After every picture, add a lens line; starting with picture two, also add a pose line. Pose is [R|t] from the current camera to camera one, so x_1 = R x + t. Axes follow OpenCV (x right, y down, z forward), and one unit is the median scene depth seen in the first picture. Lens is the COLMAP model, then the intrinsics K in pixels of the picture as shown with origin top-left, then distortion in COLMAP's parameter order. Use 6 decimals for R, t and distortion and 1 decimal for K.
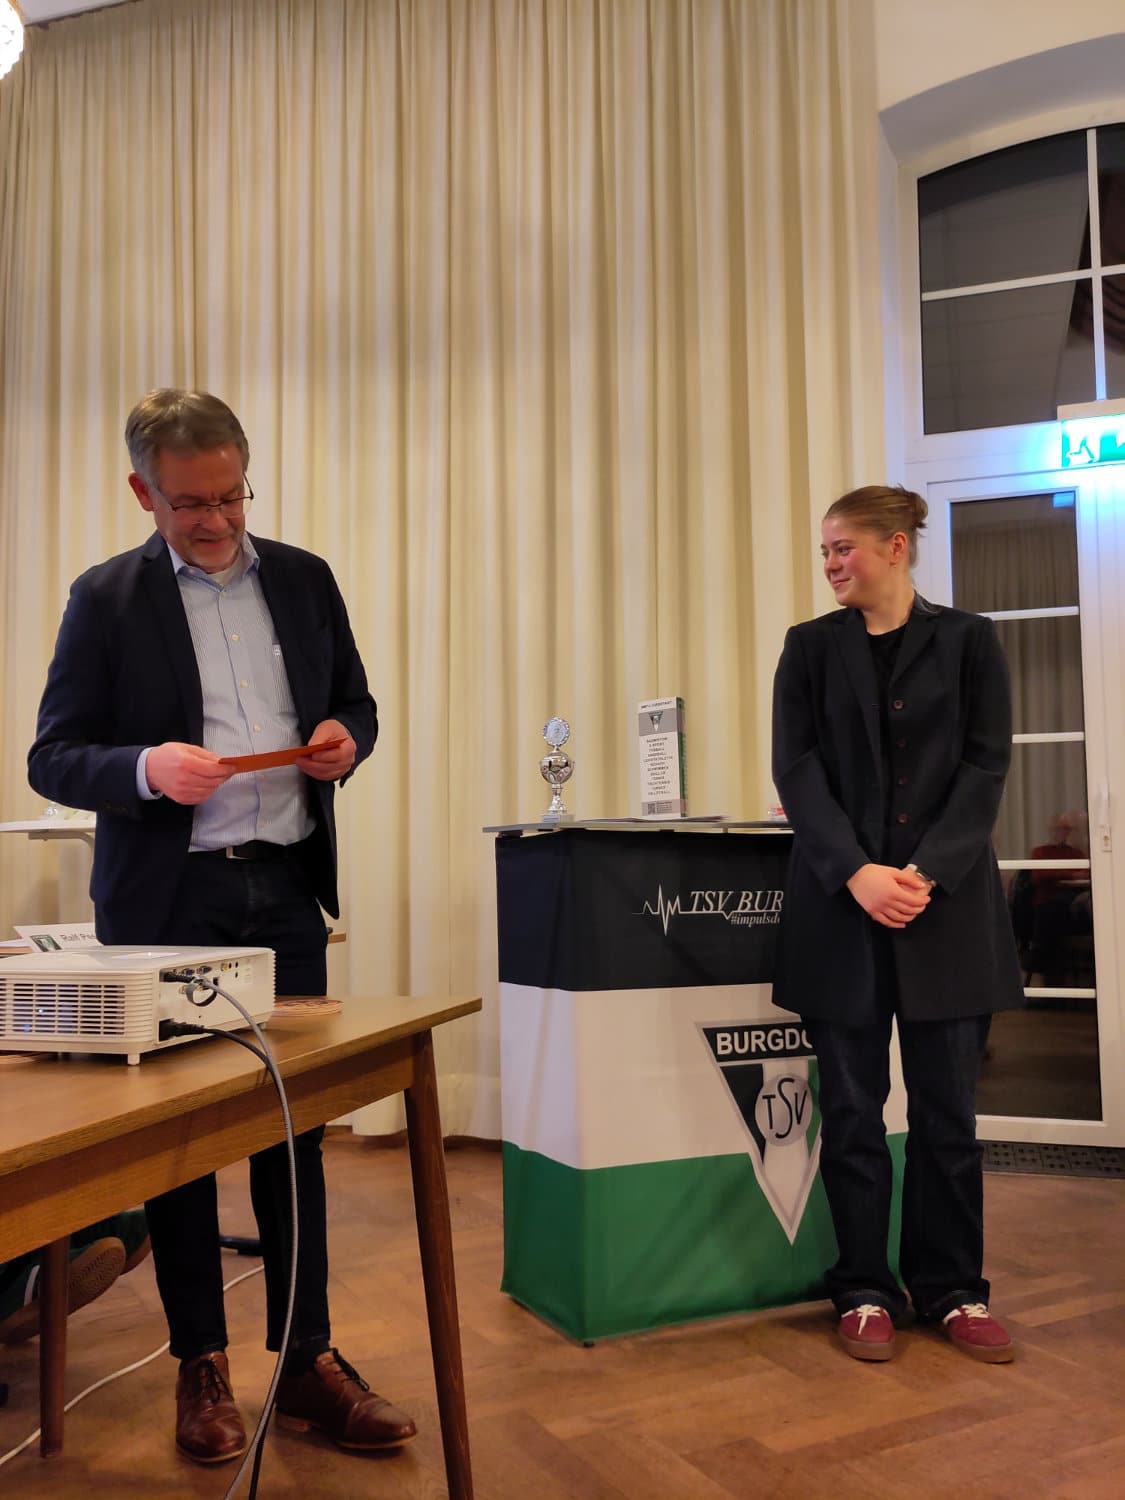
lens RADIAL K [[1320.6, 0, 547.5], [0, 1320.6, 761.7], [0, 0, 1]] dist [0.077371, -0.081932]
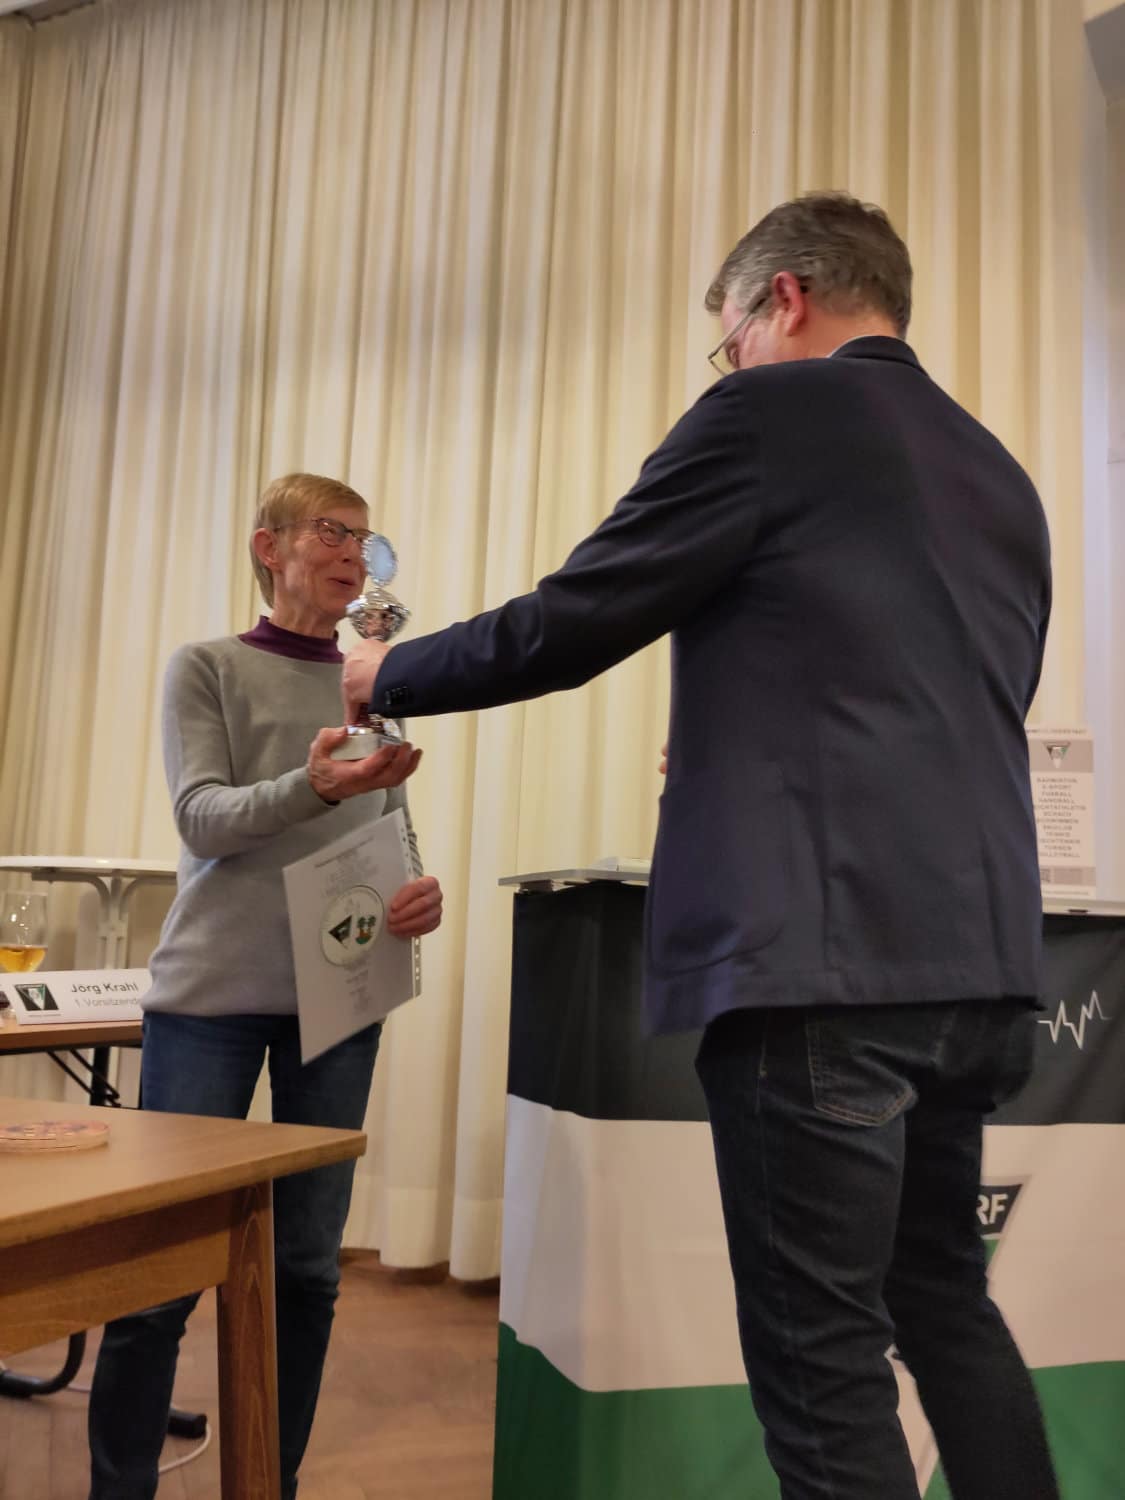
lens RADIAL K [[1329.3, 0, 559.3], [0, 1329.3, 774.0], [0, 0, 1]] dist [0.037328, 0.003180]
pose [[0.992174, 0.040078, -0.118259, 0.072817], [-0.046640, 0.997491, -0.053253, 0.031860], [0.115828, 0.058352, 0.991554, 0.291153]]
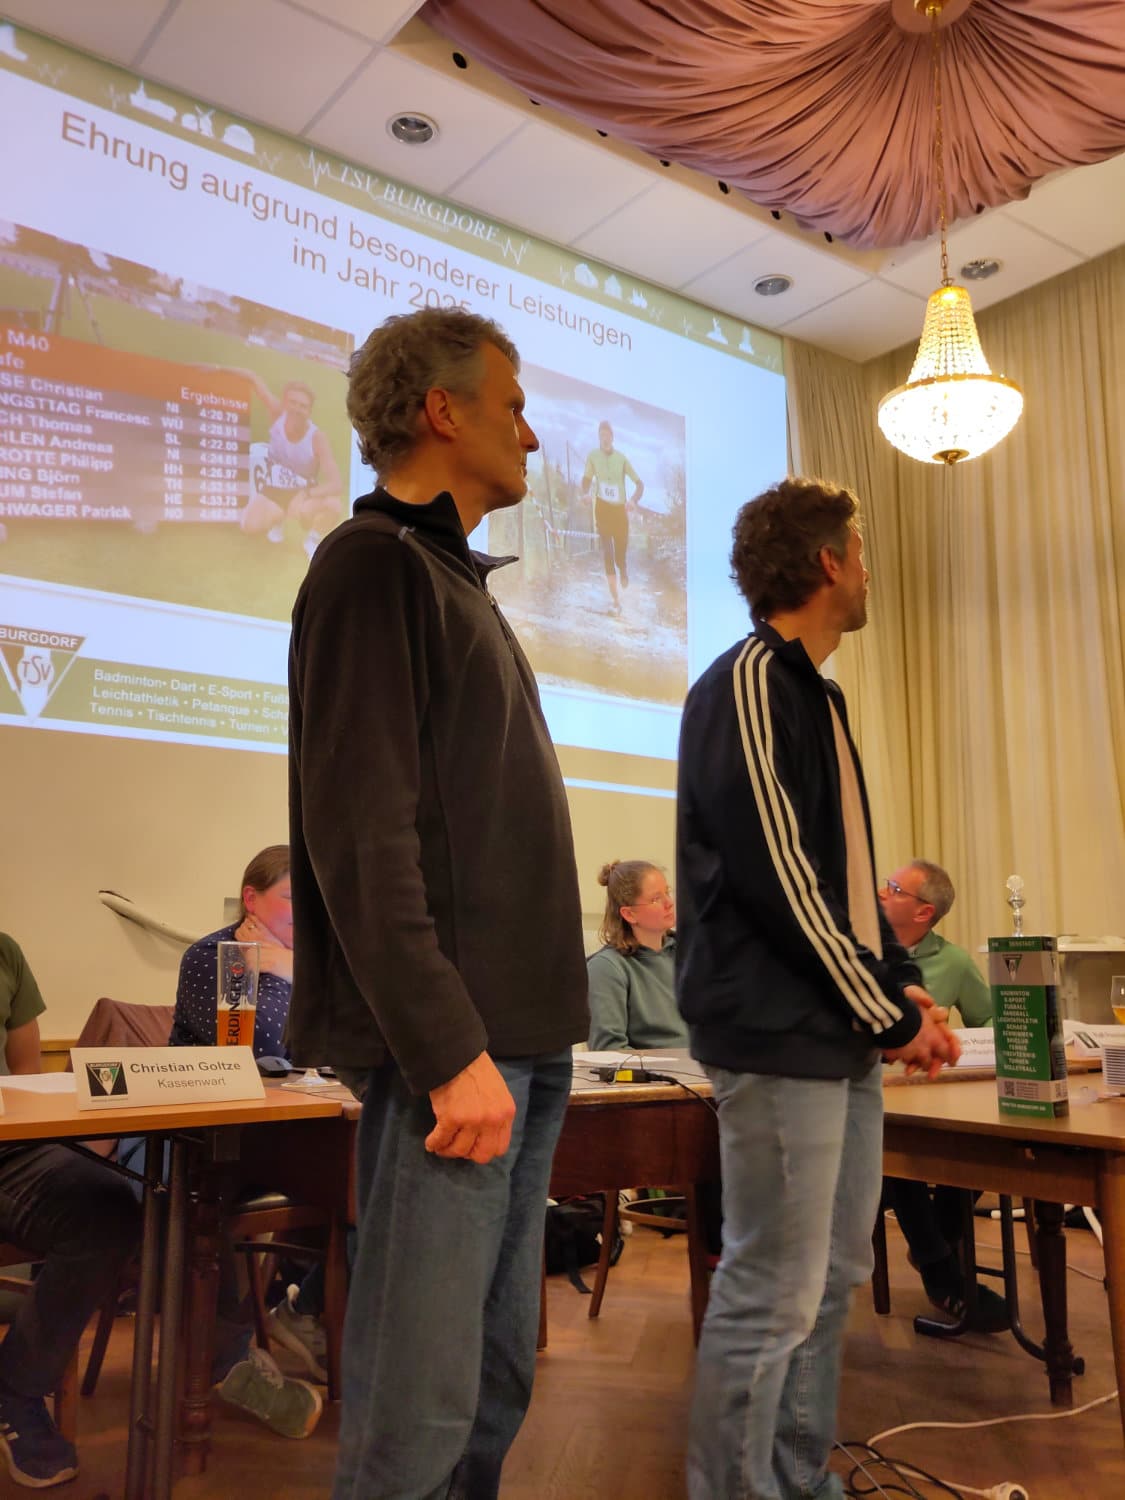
lens RADIAL K [[1335.4, 0, 541.1], [0, 1335.4, 743.7], [0, 0, 1]] dist [0.058110, -0.051233]
pose [[0.811289, -0.081183, -0.578981, 0.003641], [0.023717, 0.994067, -0.106152, -0.030141], [0.584164, 0.072389, 0.808401, -0.437243]]
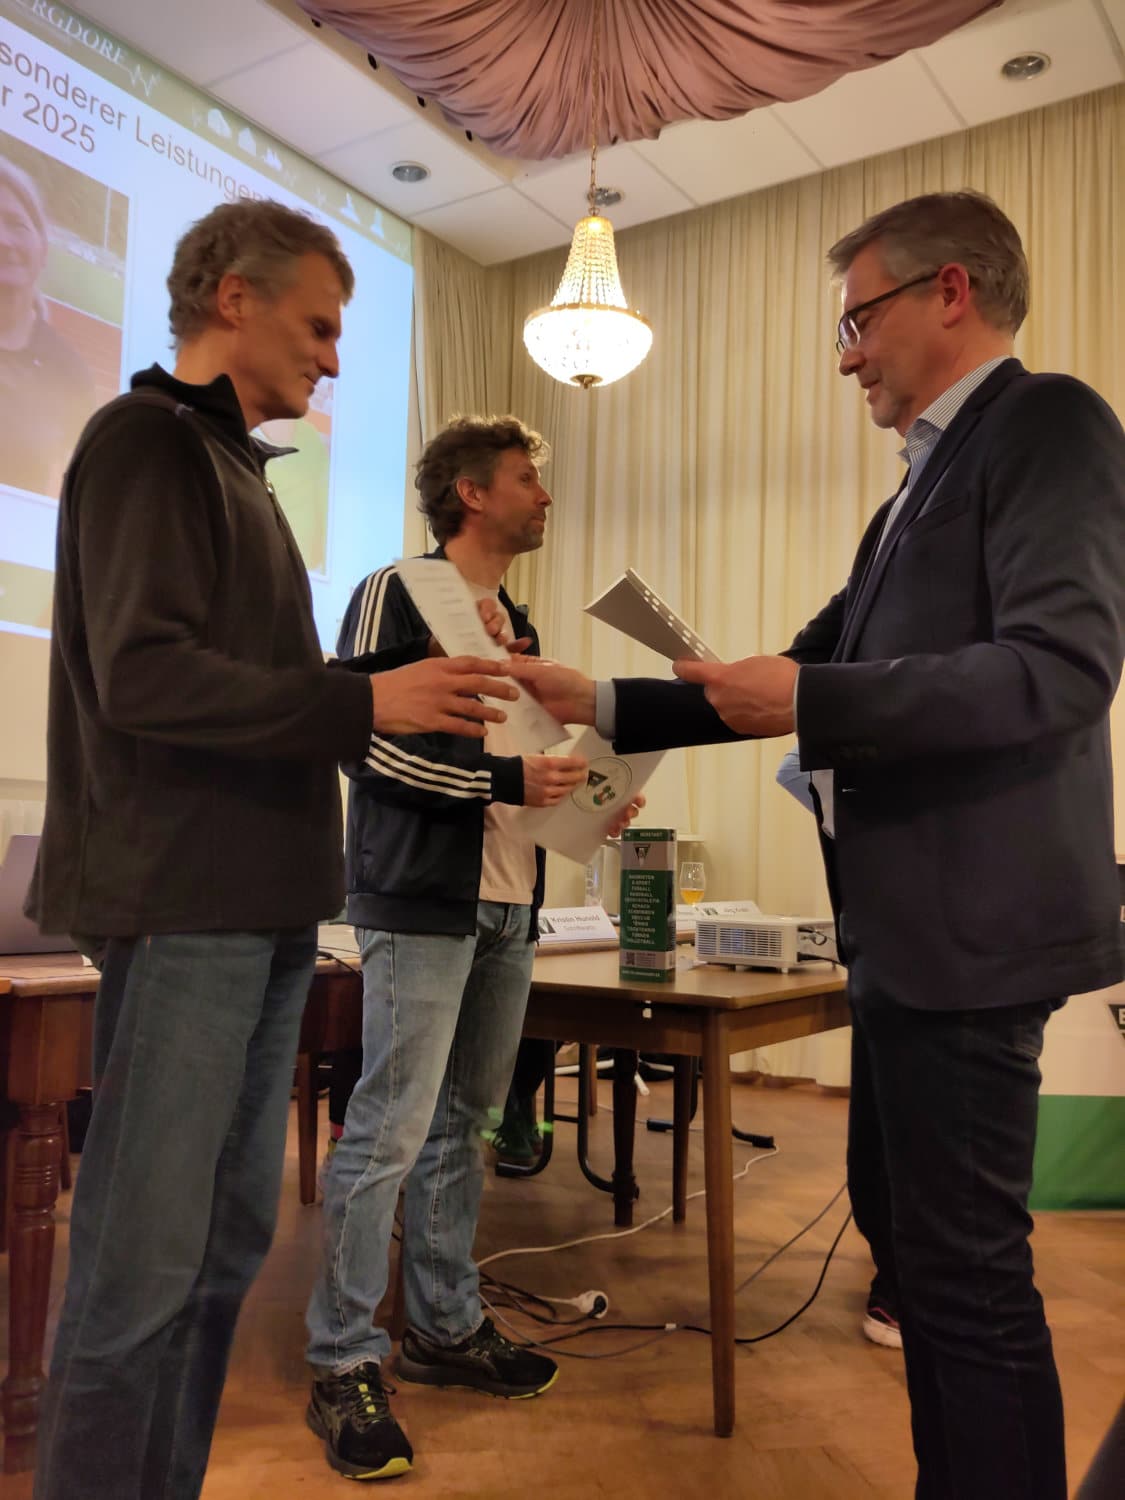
lens RADIAL K [[1334.5, 0, 557.2], [0, 1334.5, 744.7], [0, 0, 1]] dist [0.058975, -0.060442]
pose [[0.960478, 0.013916, -0.278009, -0.047594], [-0.019552, 0.999656, -0.017508, -0.034110], [0.277670, 0.022252, 0.960419, -0.508615]]
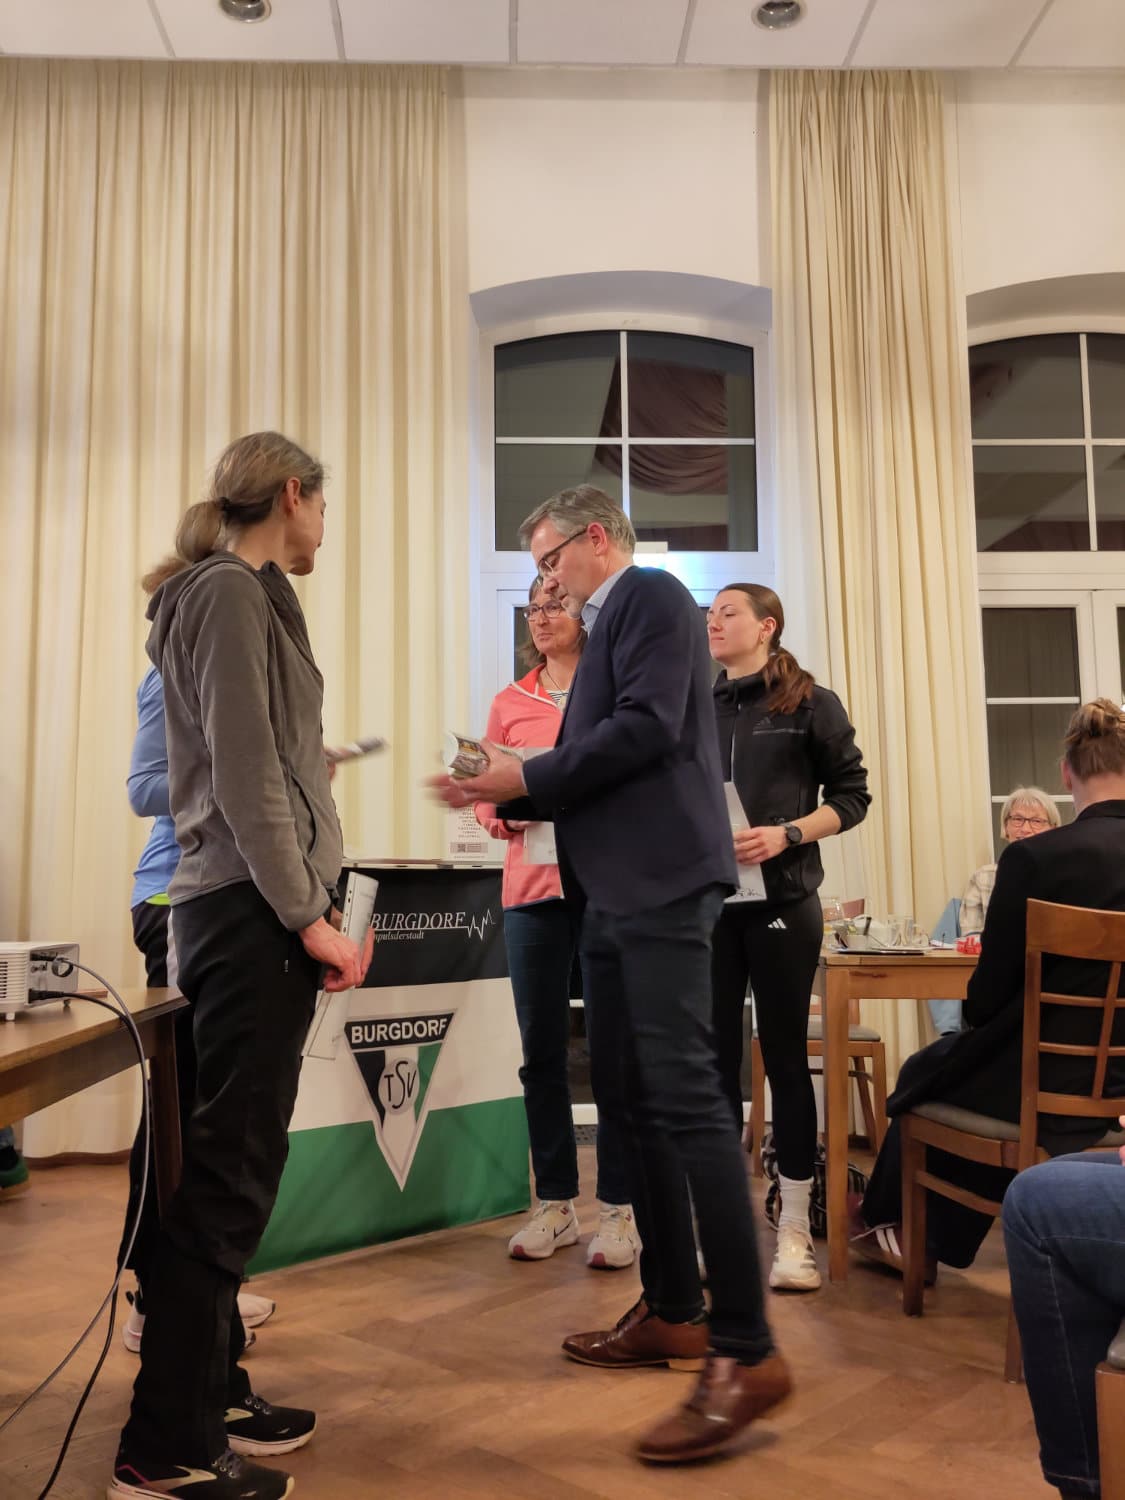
lens RADIAL K [[1323.1, 0, 535.4], [0, 1323.1, 754.6], [0, 0, 1]] dist [0.040691, -0.007508]
pose [[0.939224, 0.044077, 0.340463, -0.146335], [-0.028945, 0.998360, -0.049401, 0.003885], [-0.342082, 0.036544, 0.938959, -0.248979]]
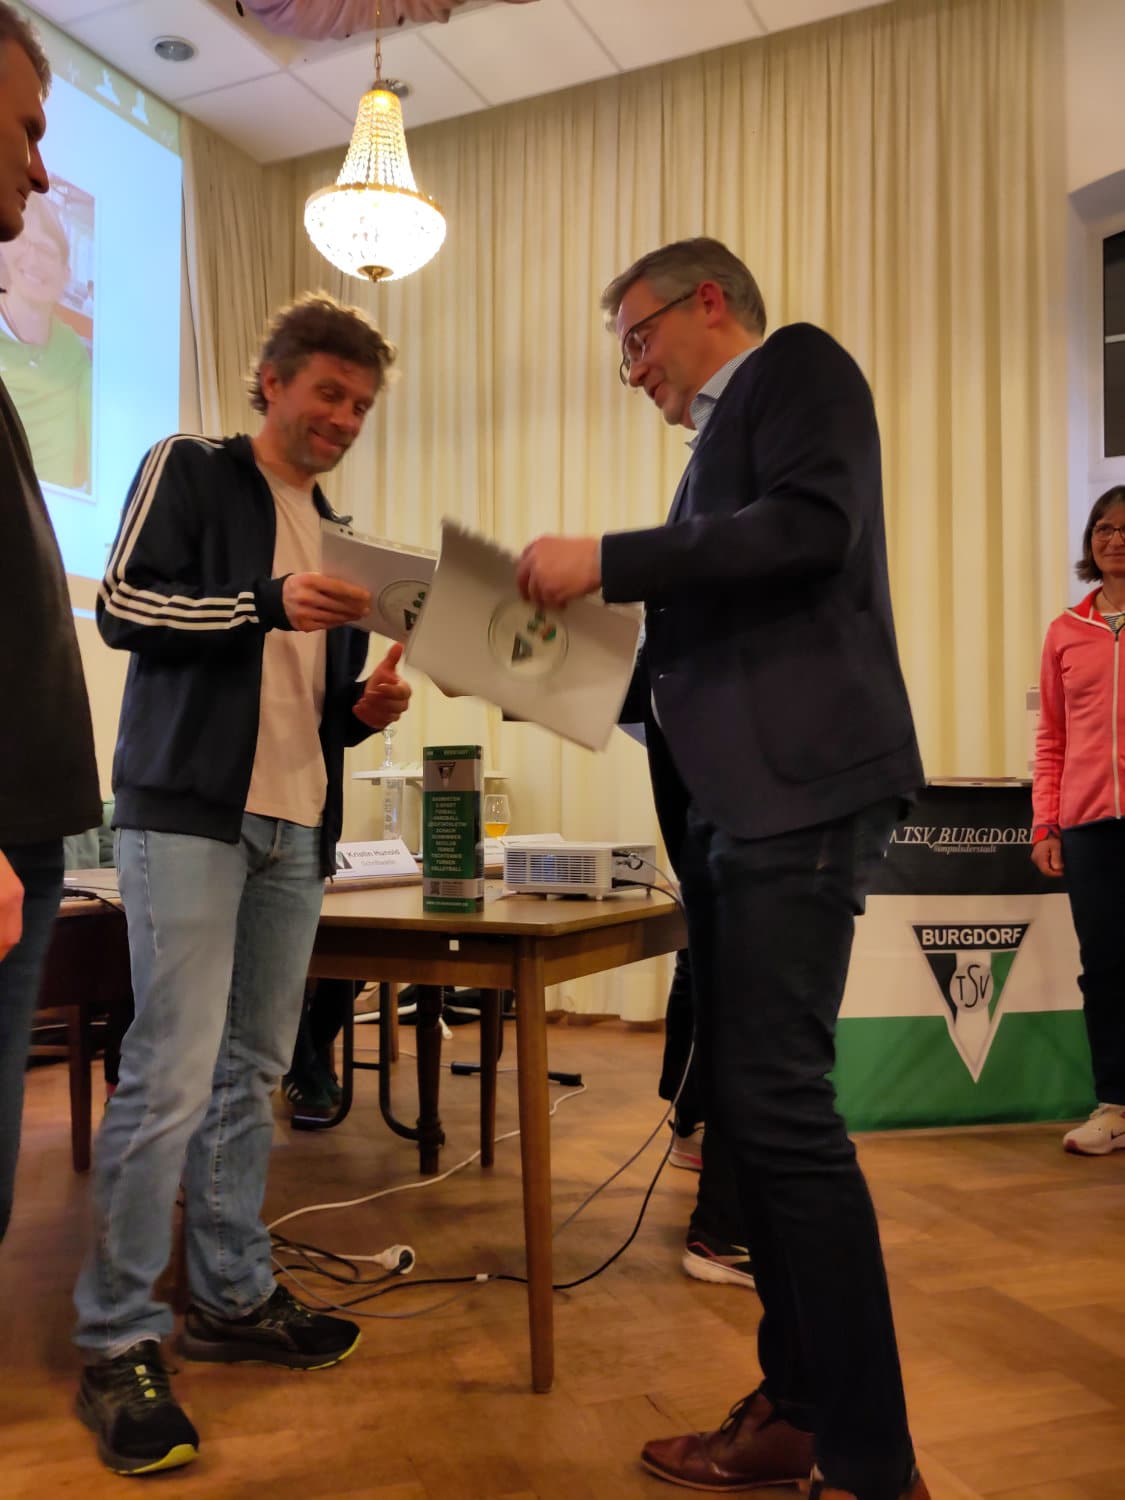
lens RADIAL K [[1334.8, 0, 540.7], [0, 1334.8, 760.3], [0, 0, 1]] dist [0.060062, -0.057571]
pose [[0.989990, 0.010893, -0.140717, -0.069790], [-0.006935, 0.999567, 0.028589, -0.008607], [0.140968, -0.027327, 0.989637, -0.427850]]
